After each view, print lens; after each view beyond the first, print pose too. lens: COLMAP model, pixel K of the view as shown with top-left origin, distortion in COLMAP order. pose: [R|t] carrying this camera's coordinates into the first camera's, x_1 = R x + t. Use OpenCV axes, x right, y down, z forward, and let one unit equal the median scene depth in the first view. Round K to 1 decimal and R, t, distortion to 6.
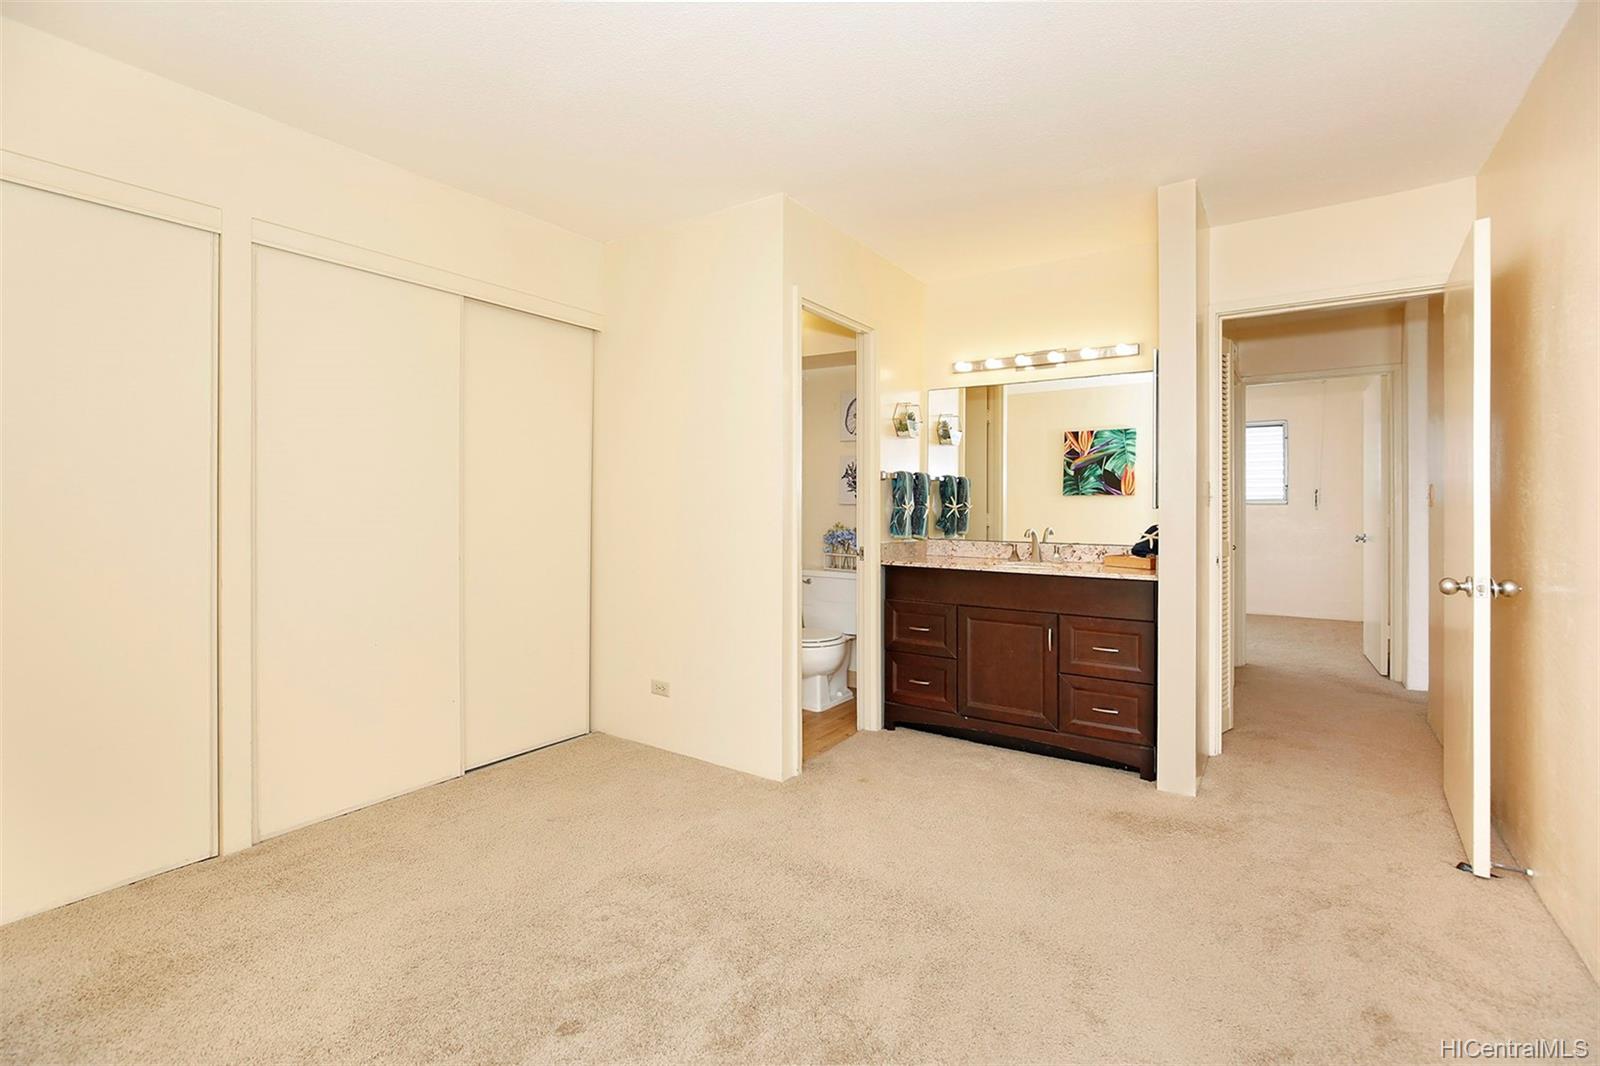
lens RADIAL K [[731.5, 0, 744.6], [0, 731.5, 486.0], [0, 0, 1]] dist [-0.002257, 0.000218]
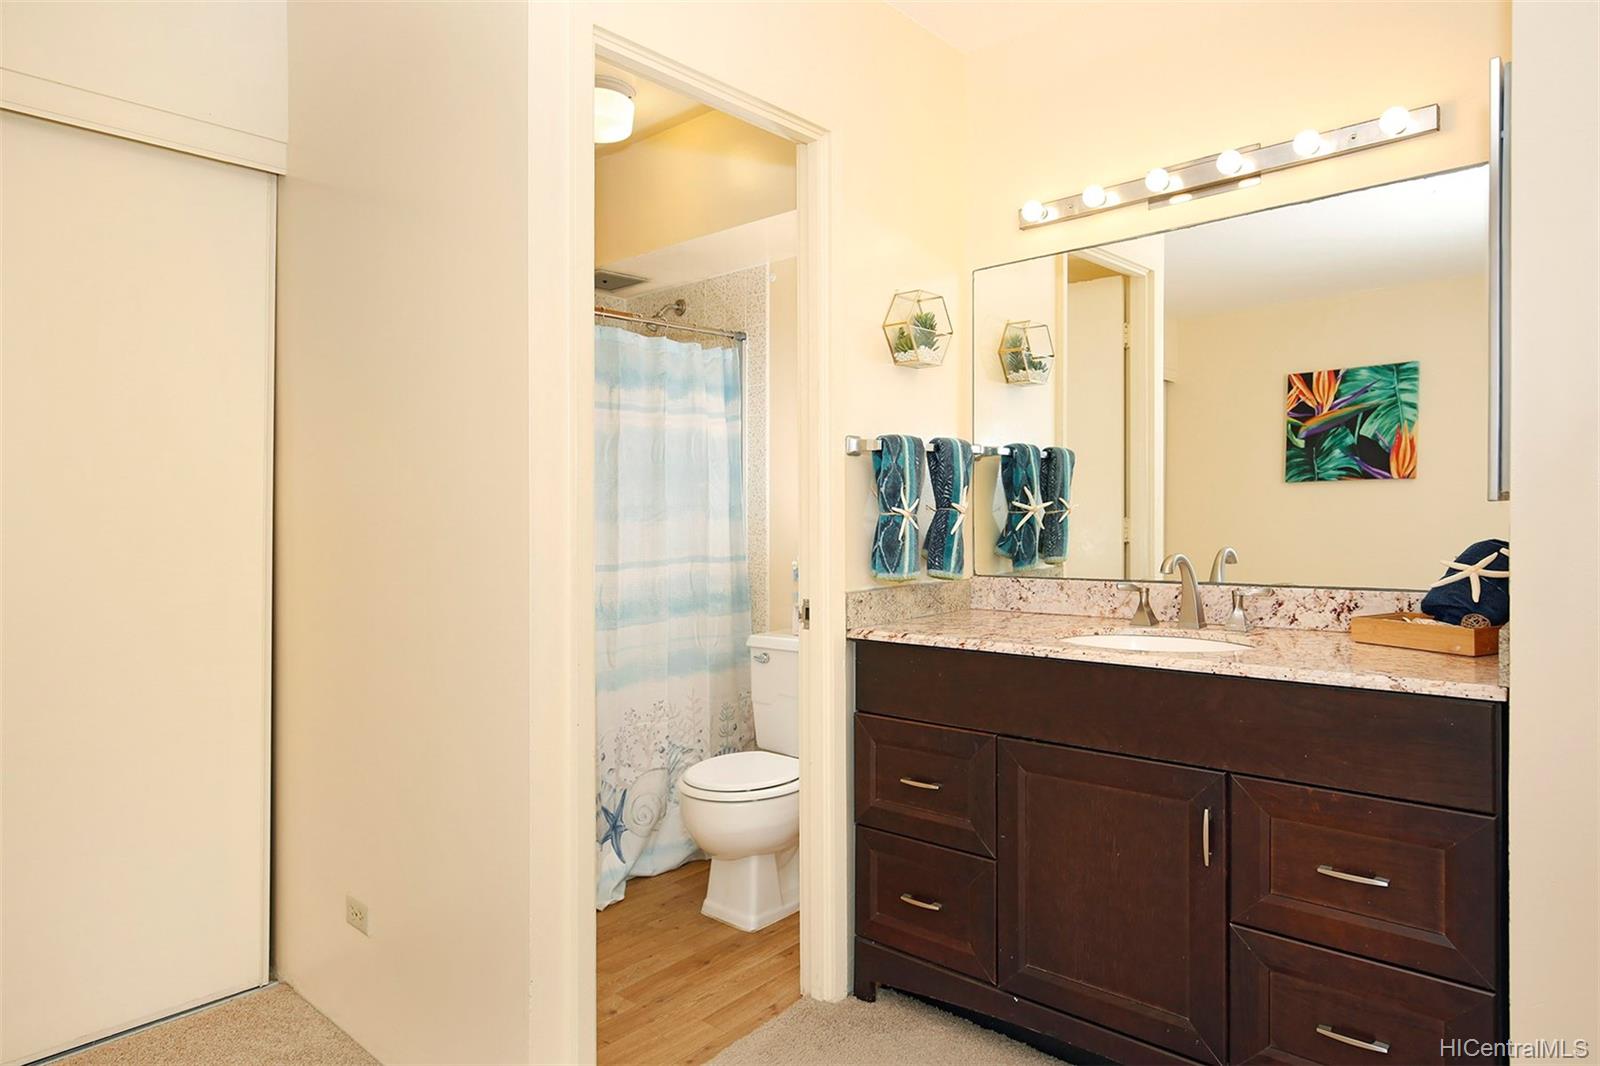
lens RADIAL K [[945.2, 0, 796.4], [0, 945.2, 529.2], [0, 0, 1]] dist [0.000007, 0.002258]
pose [[0.996033, -0.027216, -0.084718, 0.197463], [0.030701, 0.998723, 0.040113, 0.013435], [0.083518, -0.042554, 0.995597, 0.387414]]
